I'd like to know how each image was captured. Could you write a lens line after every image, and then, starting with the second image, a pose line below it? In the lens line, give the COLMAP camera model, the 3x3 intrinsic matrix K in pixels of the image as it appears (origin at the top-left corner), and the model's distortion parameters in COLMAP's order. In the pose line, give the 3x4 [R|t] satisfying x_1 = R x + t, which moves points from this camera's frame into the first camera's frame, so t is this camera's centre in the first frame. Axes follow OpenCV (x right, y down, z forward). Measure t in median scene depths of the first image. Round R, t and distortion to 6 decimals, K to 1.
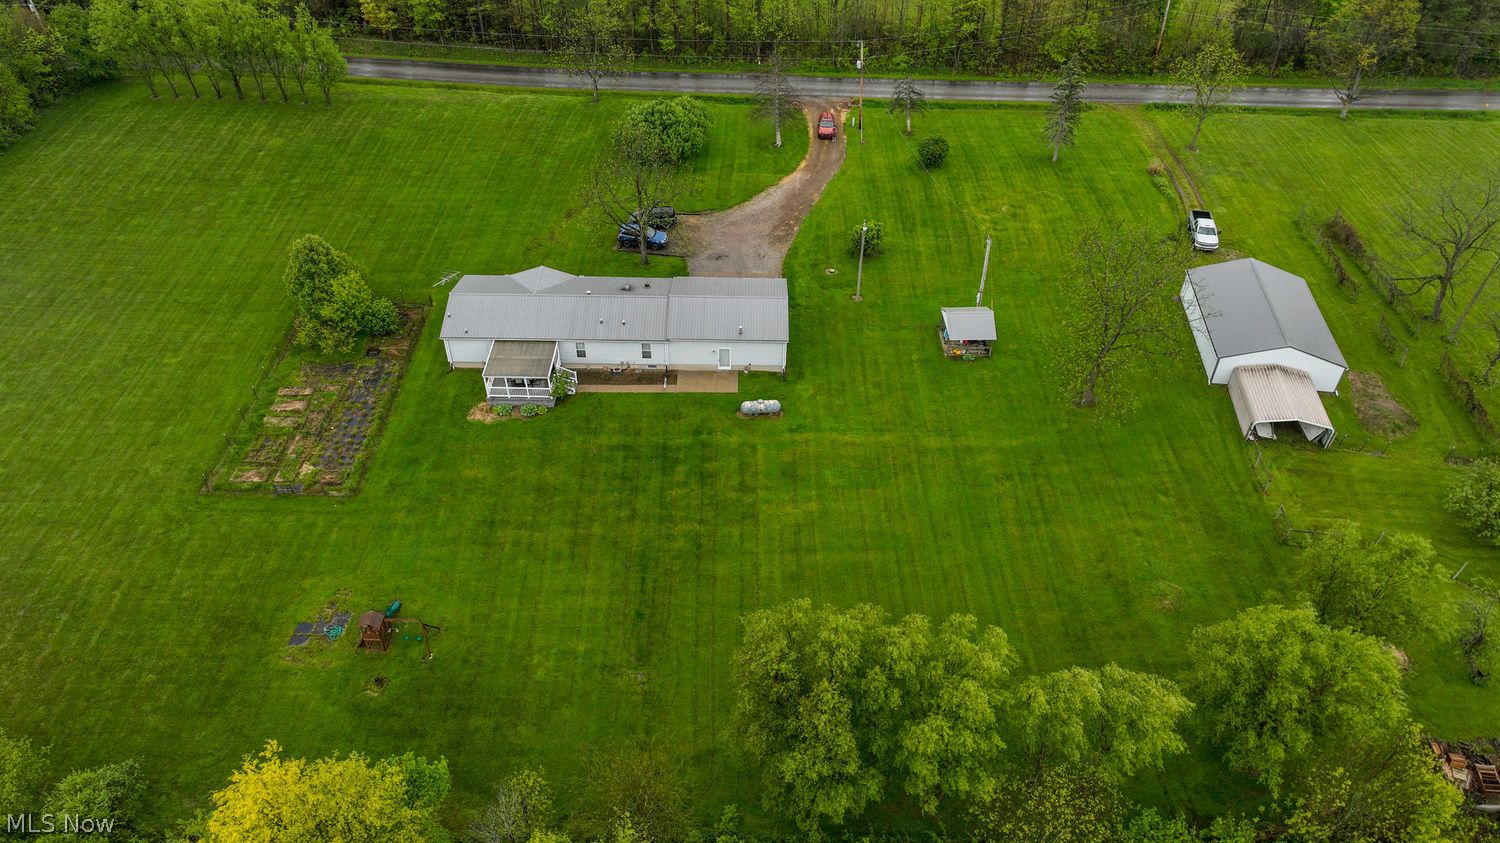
lens RADIAL K [[1054.8, 0, 750.0], [0, 1054.8, 421.5], [0, 0, 1]] dist [-0.005791, 0.023771]
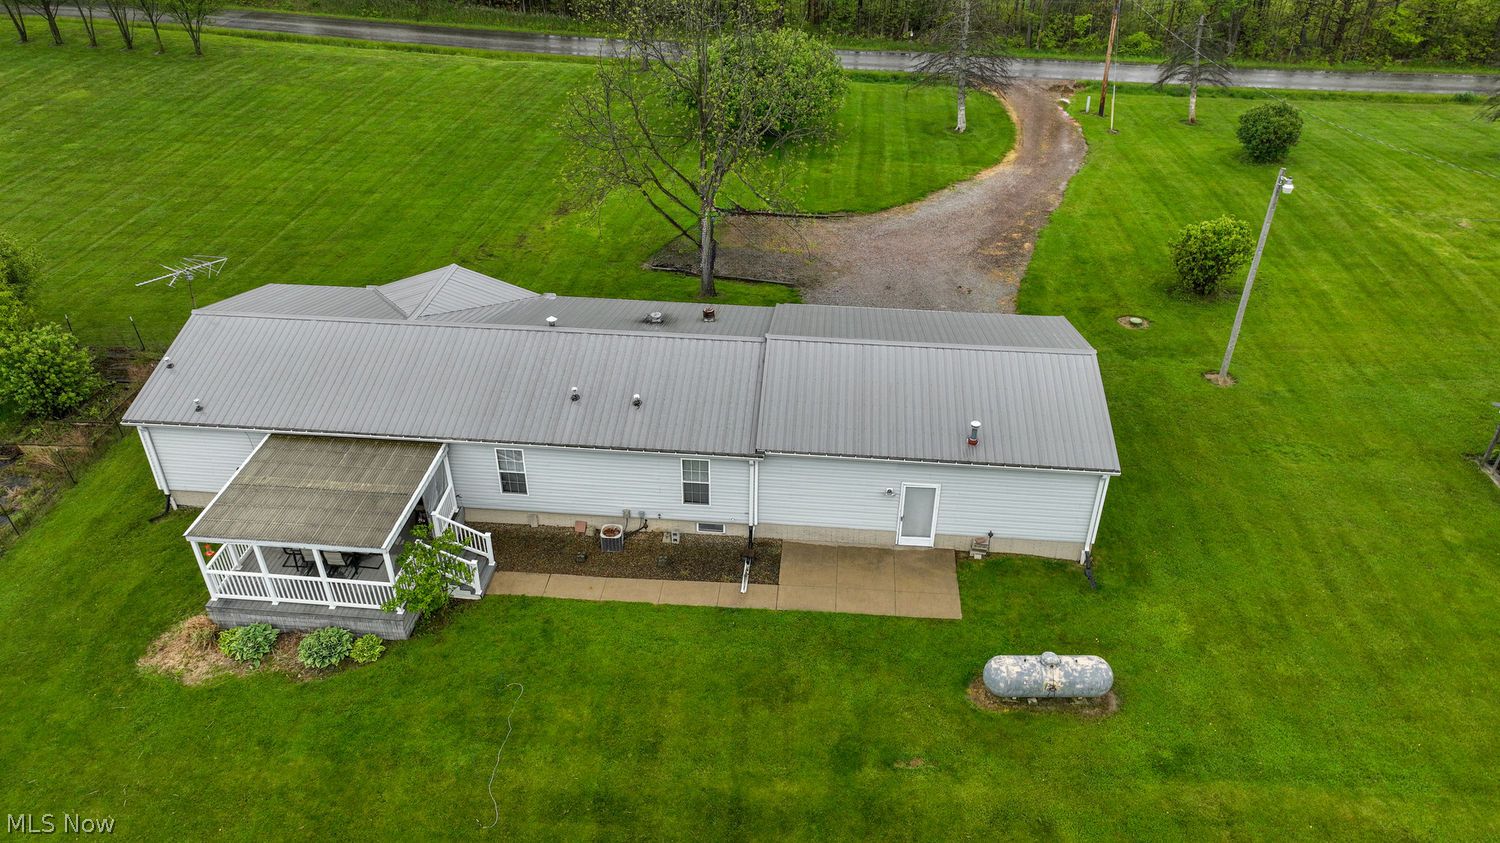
lens RADIAL K [[1054.8, 0, 750.0], [0, 1054.8, 421.5], [0, 0, 1]] dist [-0.005791, 0.023771]
pose [[0.997191, 0.039535, -0.063615, -0.058795], [-0.048049, 0.989205, -0.138435, -0.039485], [0.057455, 0.141102, 0.988326, 0.651456]]
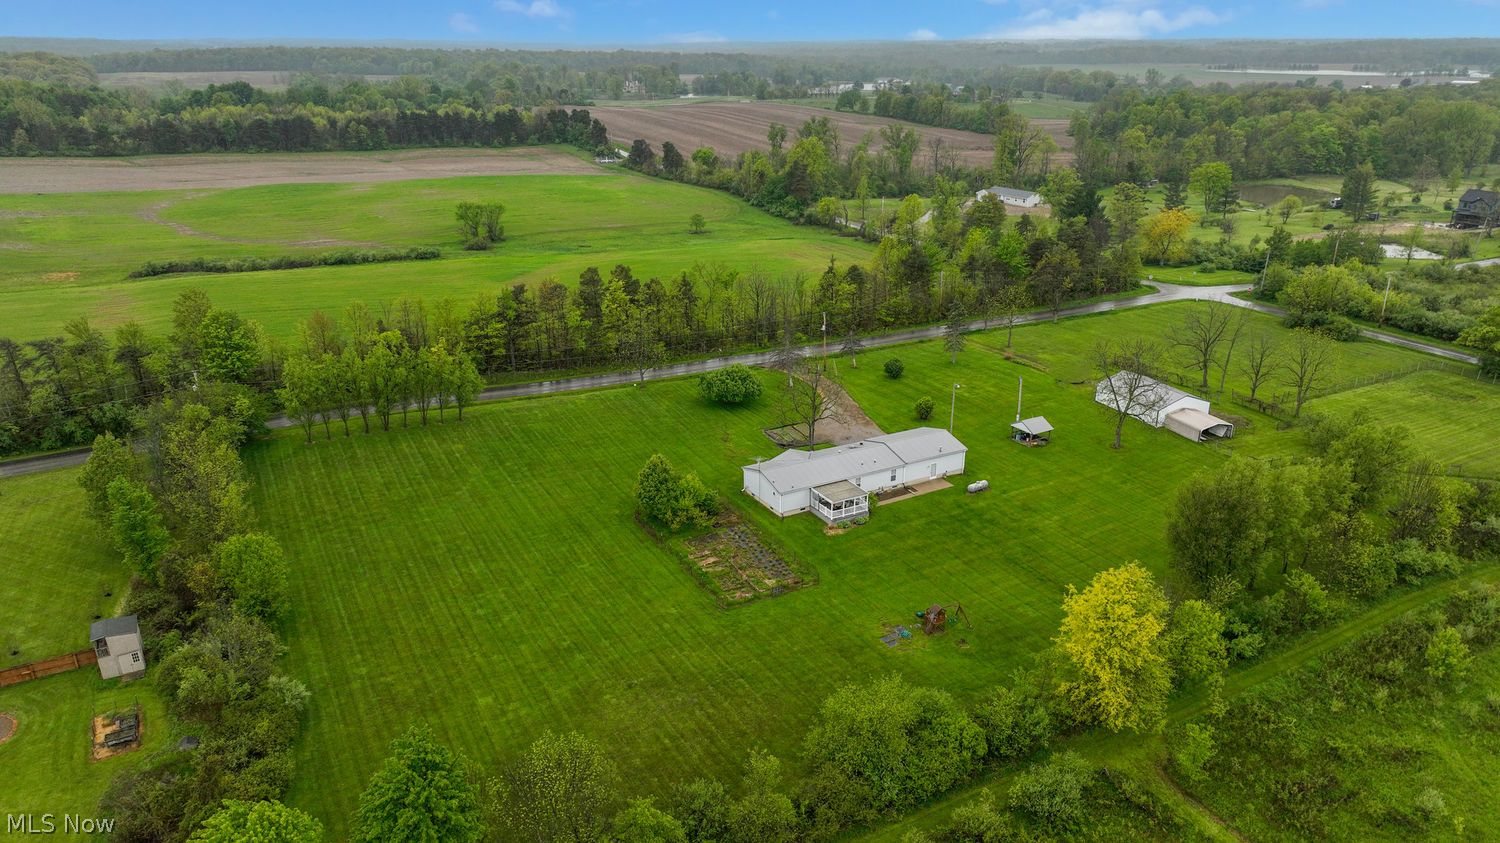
lens RADIAL K [[1054.8, 0, 750.0], [0, 1054.8, 421.5], [0, 0, 1]] dist [-0.005791, 0.023771]
pose [[0.866409, -0.180172, 0.465696, -0.971508], [0.331096, 0.905417, -0.265697, 0.198540], [-0.373778, 0.384393, 0.844116, -0.237344]]
